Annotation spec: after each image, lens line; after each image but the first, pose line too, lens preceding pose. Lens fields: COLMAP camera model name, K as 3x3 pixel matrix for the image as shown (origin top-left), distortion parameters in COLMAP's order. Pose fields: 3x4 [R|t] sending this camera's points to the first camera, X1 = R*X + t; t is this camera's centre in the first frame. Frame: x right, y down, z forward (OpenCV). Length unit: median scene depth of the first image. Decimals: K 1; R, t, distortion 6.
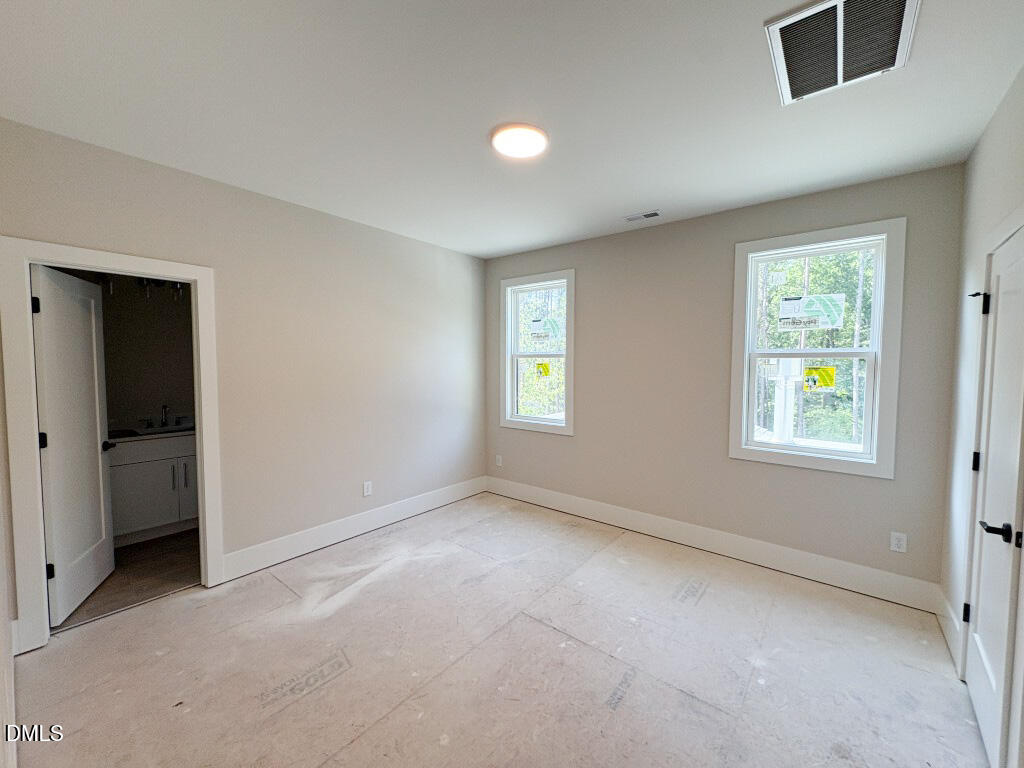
lens RADIAL K [[408.4, 0, 512.0], [0, 408.4, 384.0], [0, 0, 1]] dist [-0.000990, -0.000138]
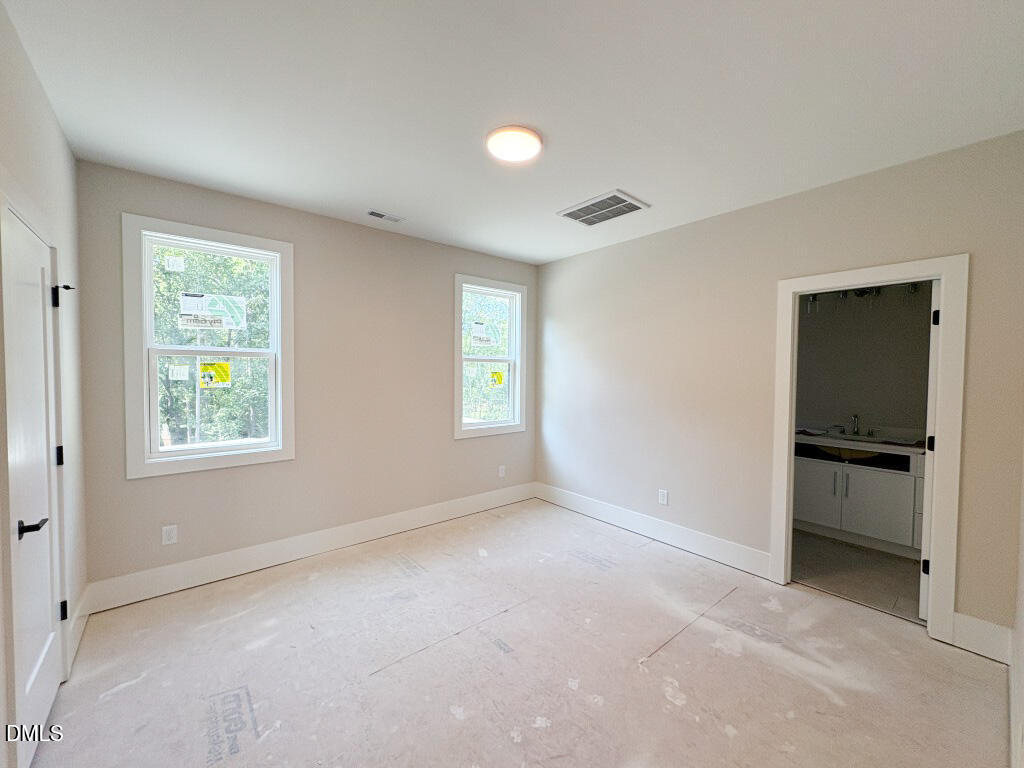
lens RADIAL K [[408.4, 0, 512.0], [0, 408.4, 384.0], [0, 0, 1]] dist [-0.000990, -0.000138]
pose [[0.199522, -0.045553, 0.978834, -0.525325], [0.041864, 0.998403, 0.037930, -0.027618], [-0.978999, 0.033410, 0.201110, 0.440728]]
